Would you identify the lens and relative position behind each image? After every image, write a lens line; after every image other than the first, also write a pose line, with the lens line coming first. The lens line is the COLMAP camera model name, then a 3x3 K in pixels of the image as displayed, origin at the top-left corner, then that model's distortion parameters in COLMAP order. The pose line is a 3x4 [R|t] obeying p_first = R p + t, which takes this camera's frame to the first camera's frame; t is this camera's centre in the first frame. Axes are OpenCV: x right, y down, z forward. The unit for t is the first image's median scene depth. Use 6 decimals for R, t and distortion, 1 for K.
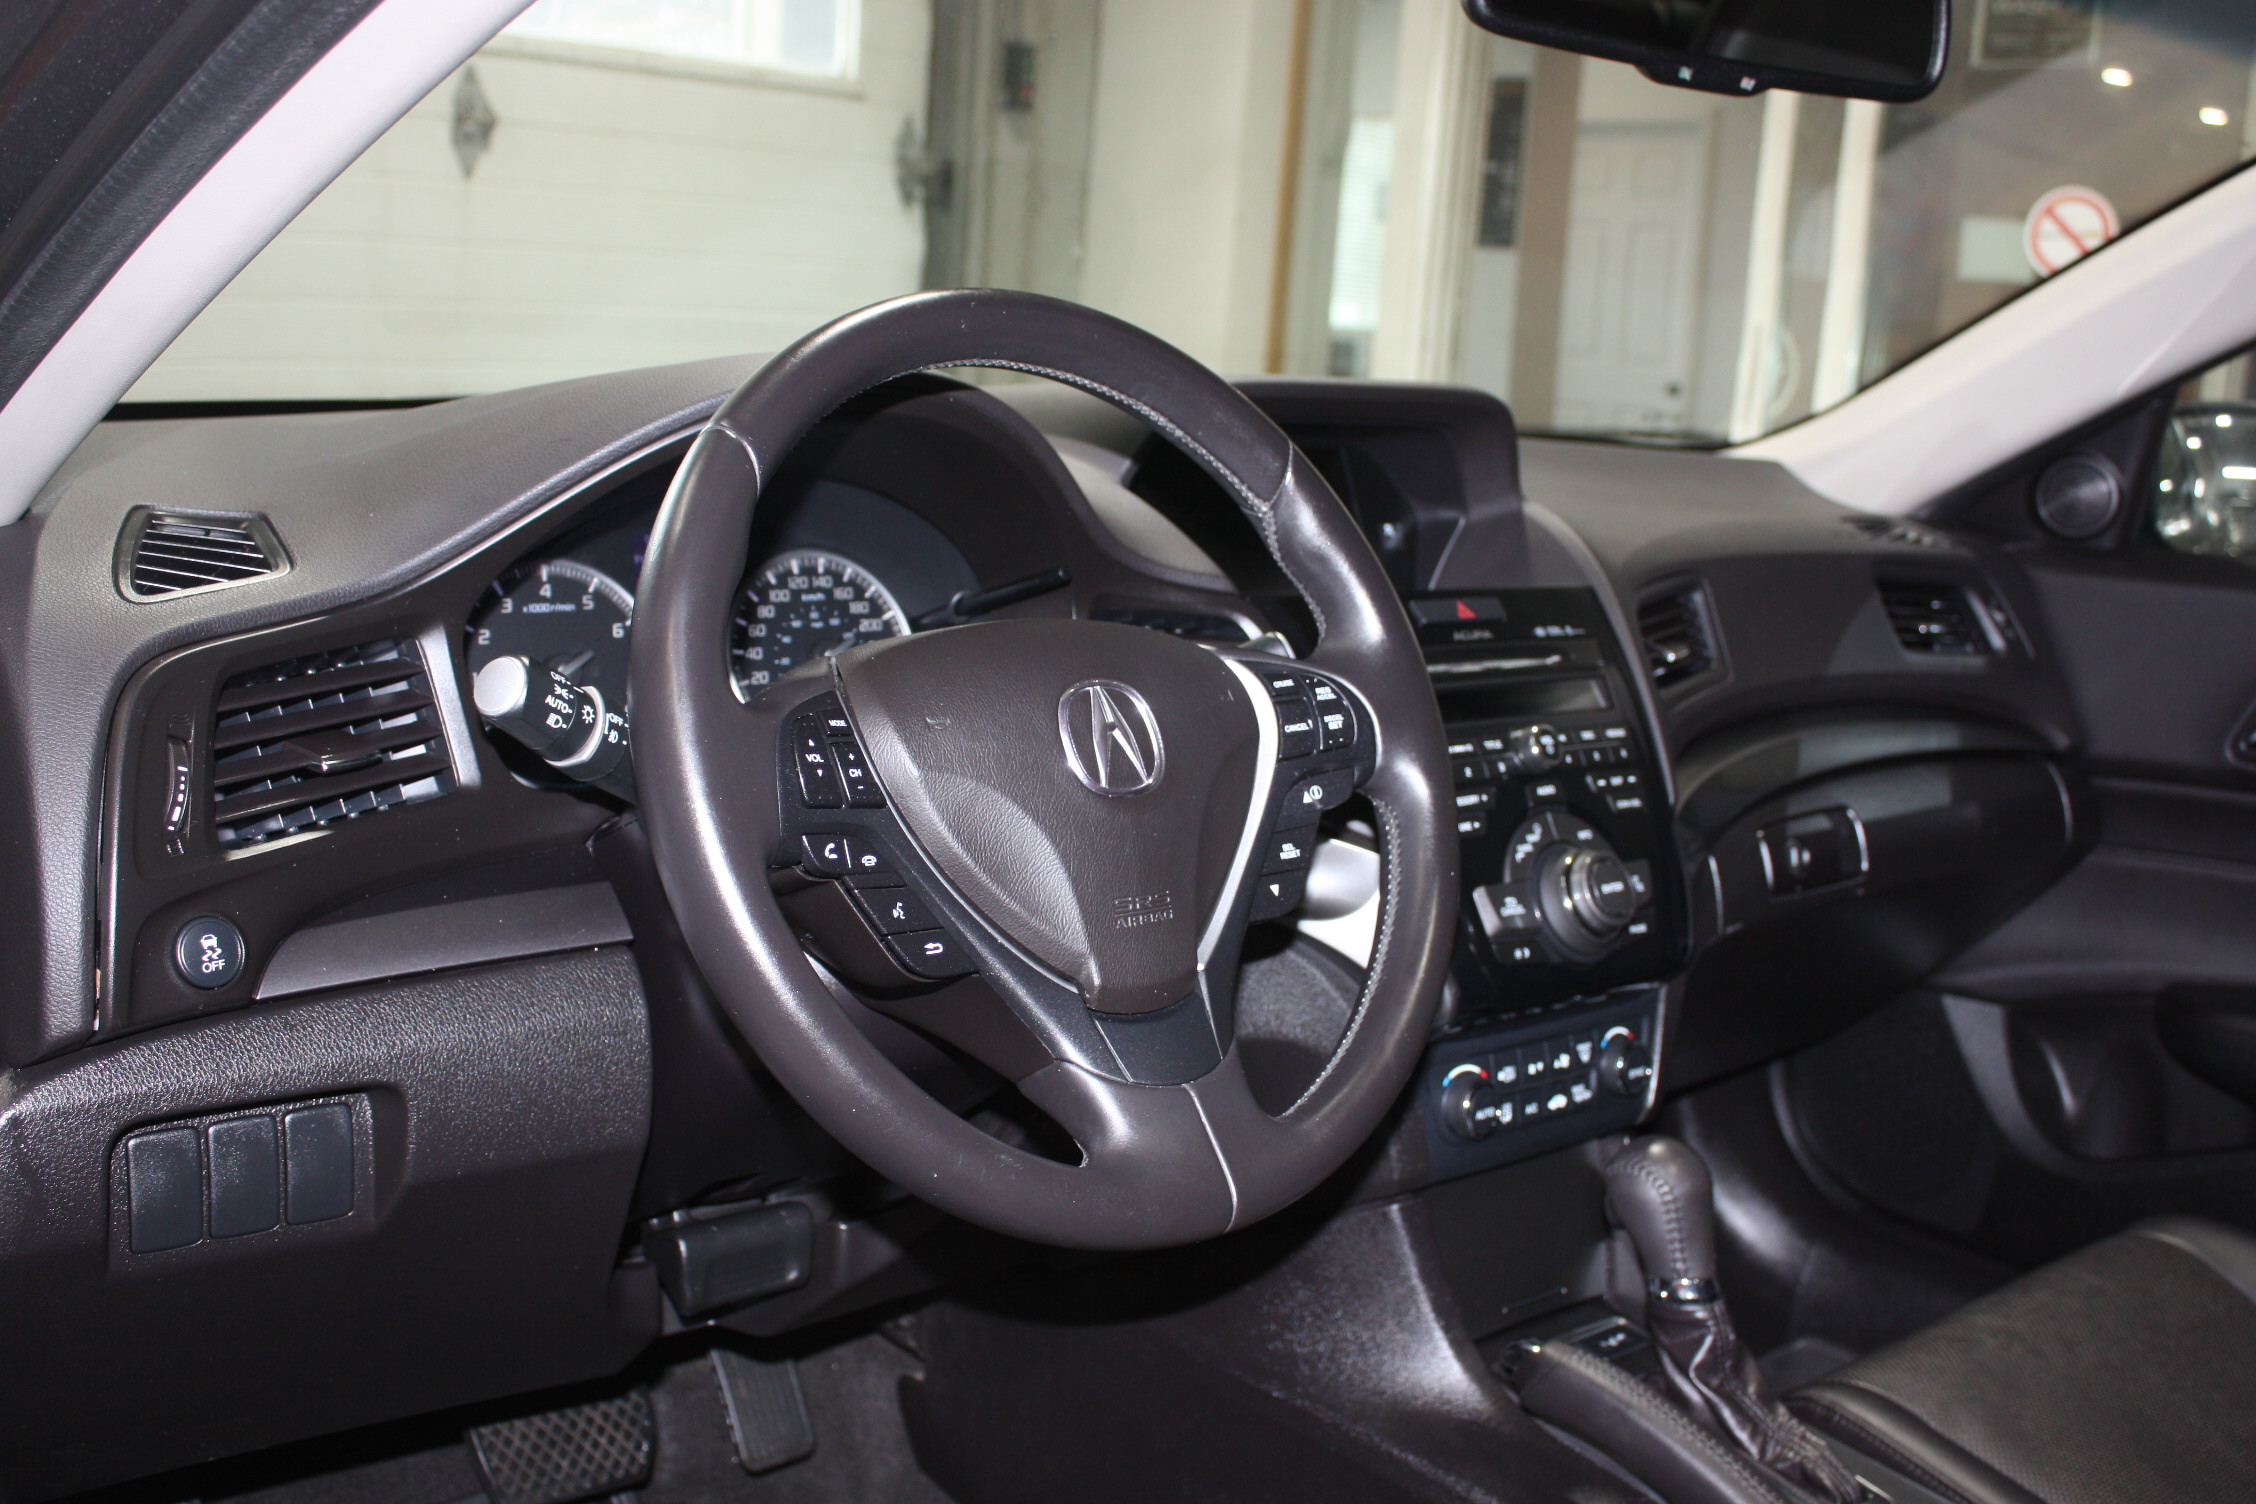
lens RADIAL K [[2247.4, 0, 1128.0], [0, 2247.4, 752.0], [0, 0, 1]] dist [-0.166208, 0.204848]
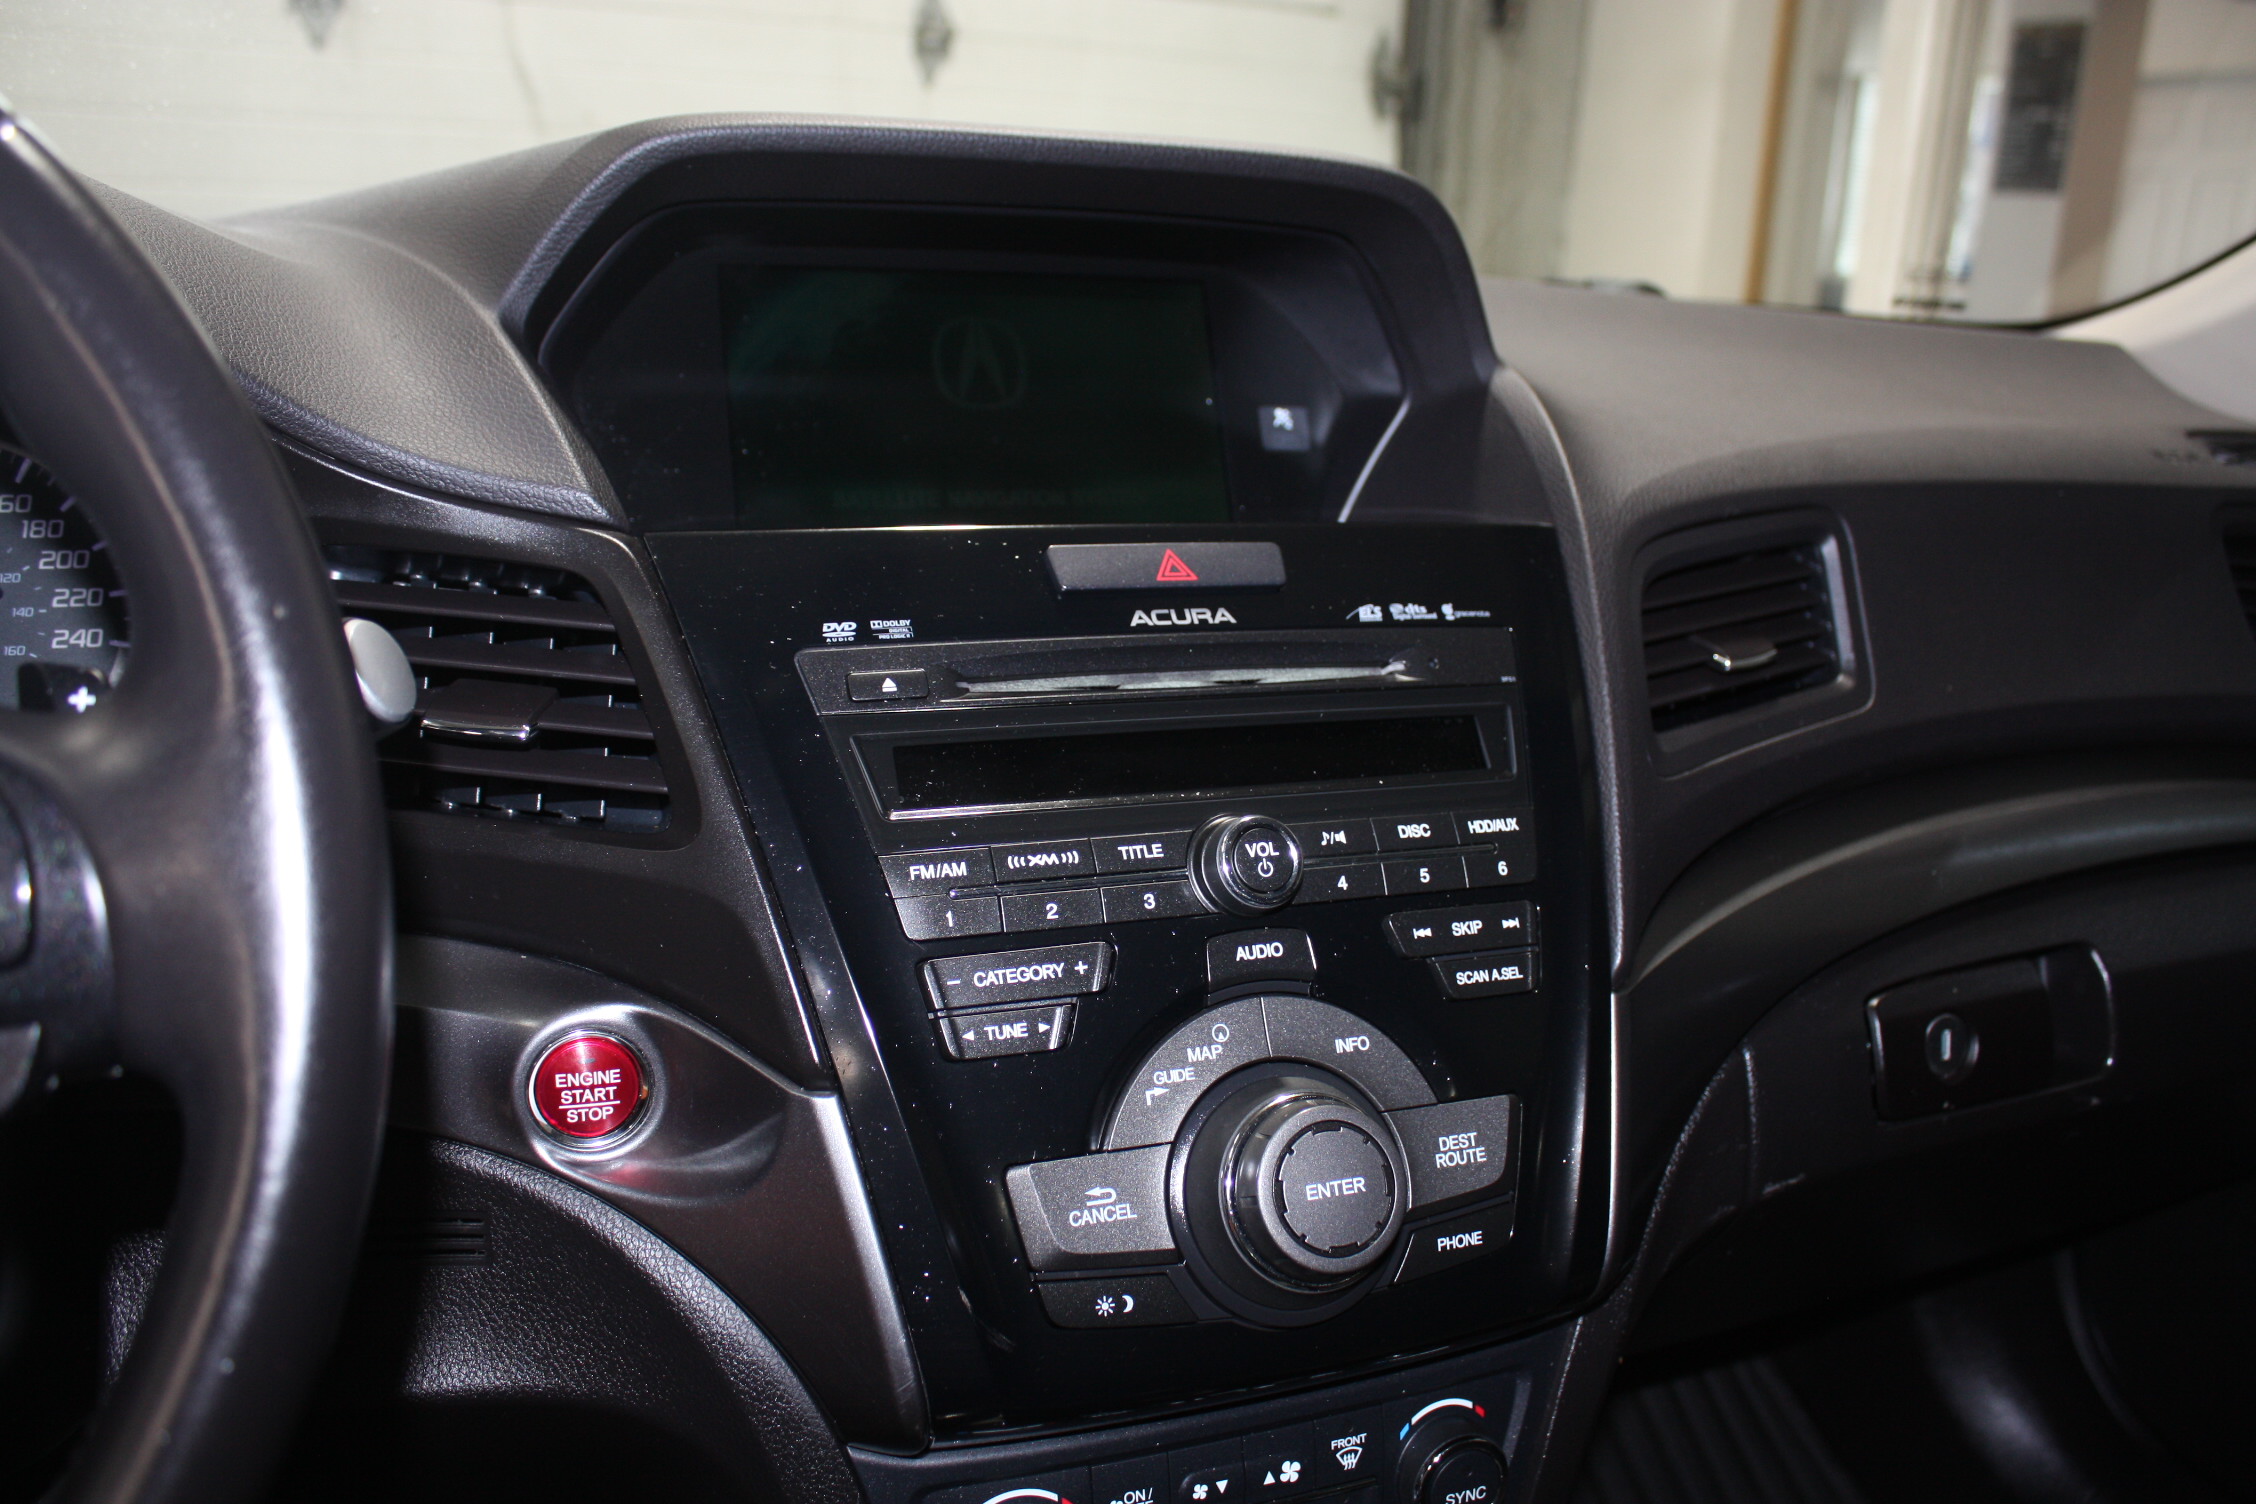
lens RADIAL K [[1931.8, 0, 1128.0], [0, 1931.8, 752.0], [0, 0, 1]] dist [-0.153421, 0.090184]
pose [[0.957596, 0.072273, -0.278902, 0.264612], [-0.055018, 0.996083, 0.069218, -0.051176], [0.282812, -0.050939, 0.957822, 0.579924]]
